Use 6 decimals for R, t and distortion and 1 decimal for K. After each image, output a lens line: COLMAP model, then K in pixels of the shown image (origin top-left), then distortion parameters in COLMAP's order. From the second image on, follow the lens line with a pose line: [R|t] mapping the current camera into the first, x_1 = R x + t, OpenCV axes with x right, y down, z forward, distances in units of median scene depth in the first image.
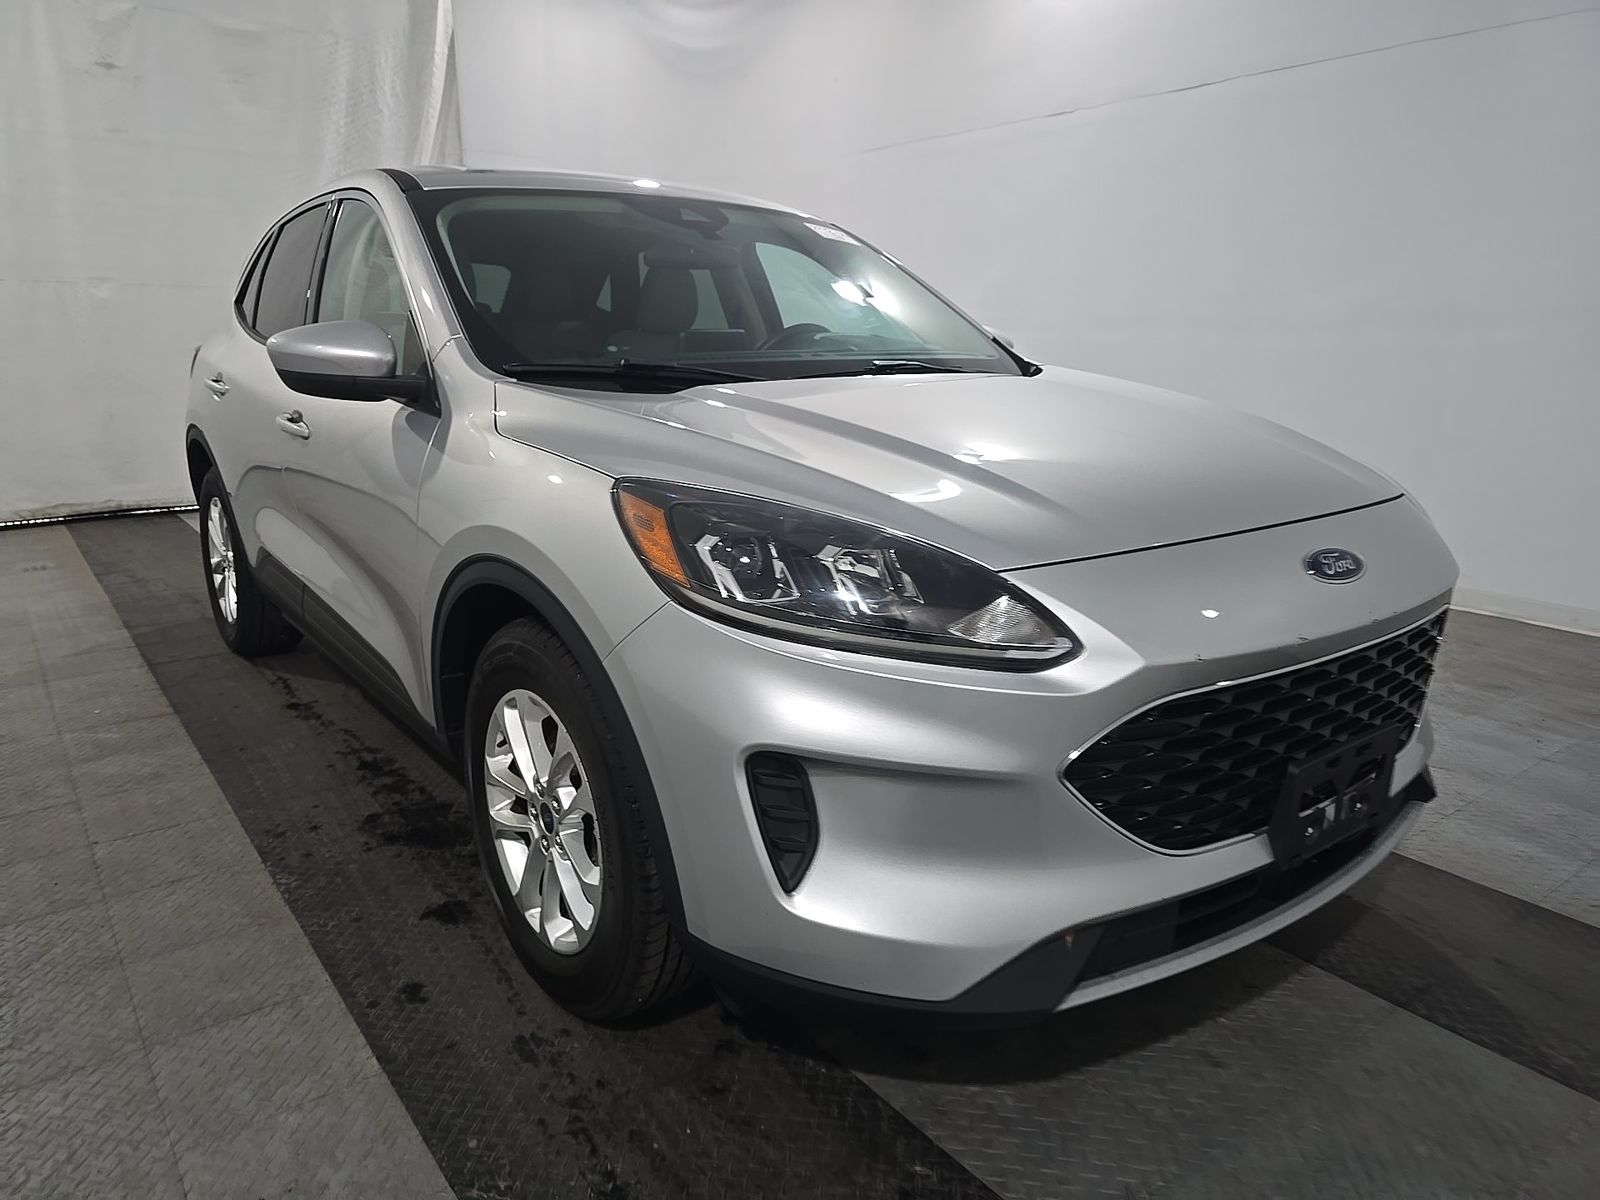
lens RADIAL K [[1053.9, 0, 807.0], [0, 1053.9, 594.1], [0, 0, 1]] dist [0.026629, -0.032639]
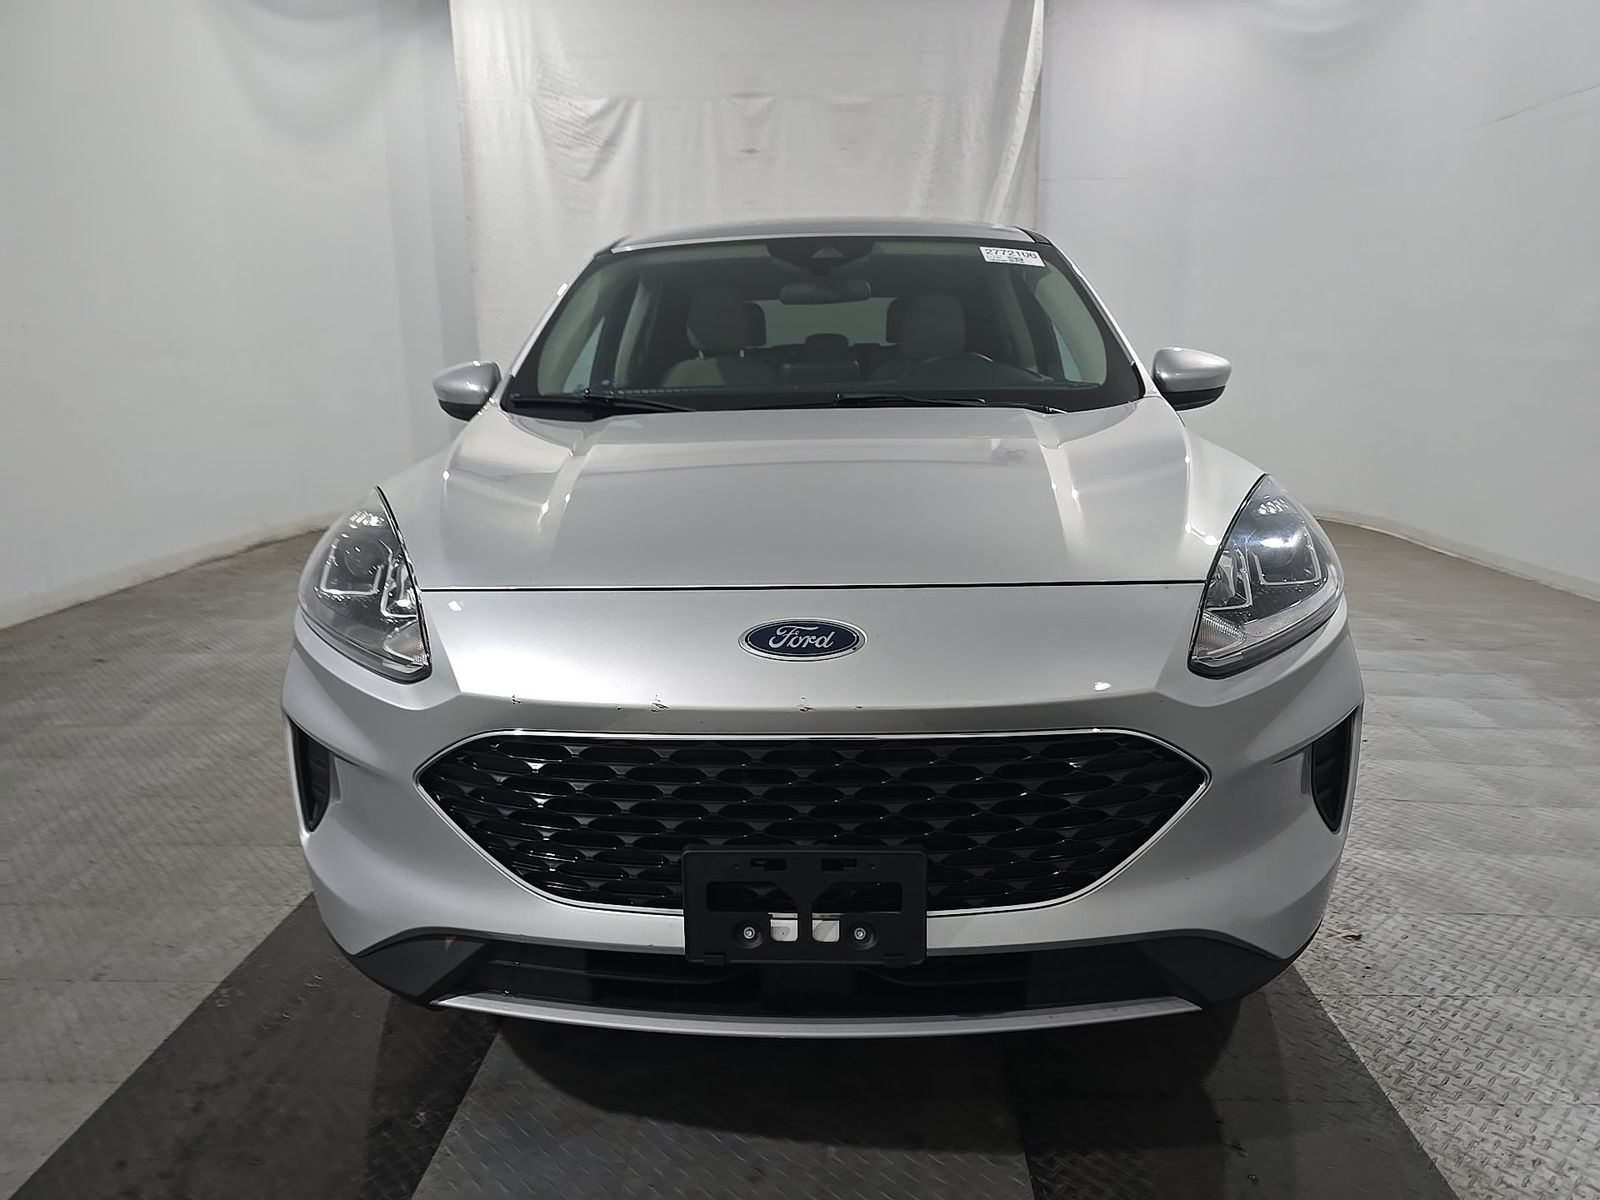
lens RADIAL K [[1053.9, 0, 807.0], [0, 1053.9, 594.1], [0, 0, 1]] dist [0.026629, -0.032639]
pose [[0.775940, 0.121952, -0.618906, 0.217783], [-0.131320, 0.990867, 0.030605, -0.019213], [0.616987, 0.057527, 0.784868, 0.069824]]
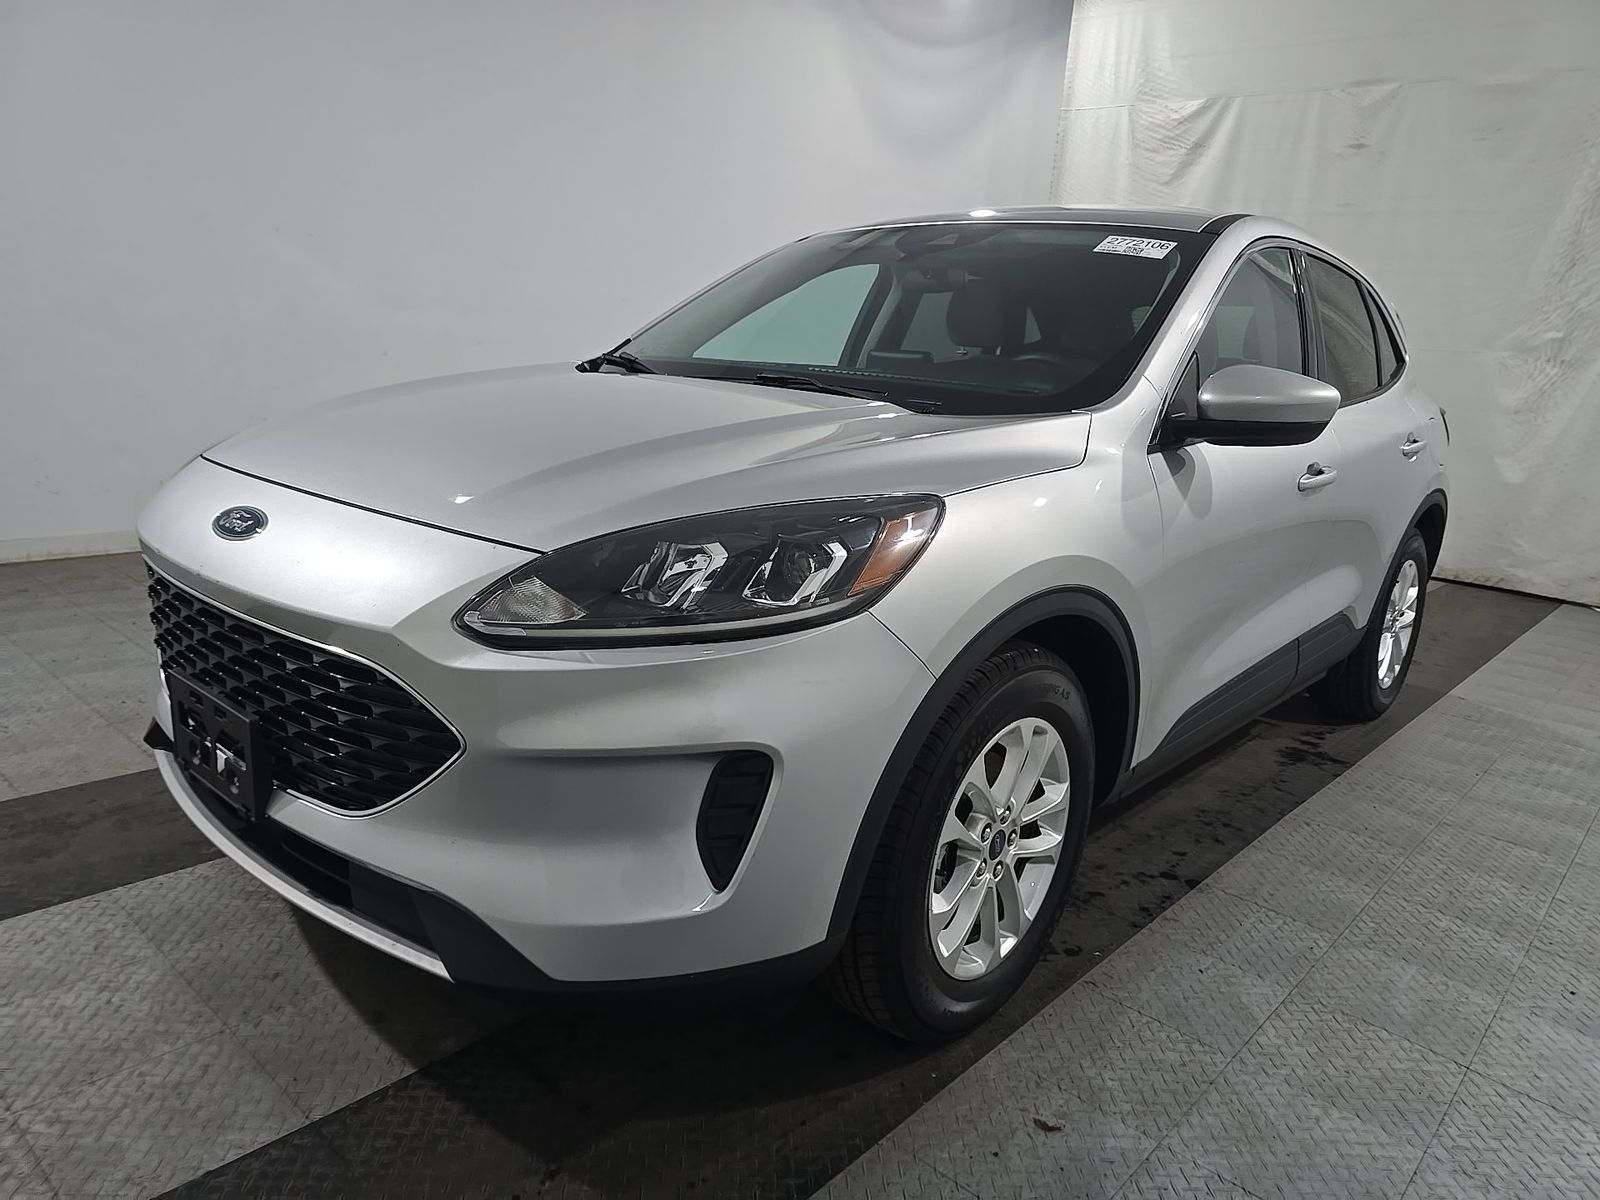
lens RADIAL K [[1053.9, 0, 807.0], [0, 1053.9, 594.1], [0, 0, 1]] dist [0.026629, -0.032639]
pose [[0.207046, 0.228918, -0.951172, 0.340061], [-0.297475, 0.940936, 0.161702, -0.062224], [0.932009, 0.249470, 0.262915, 0.263750]]
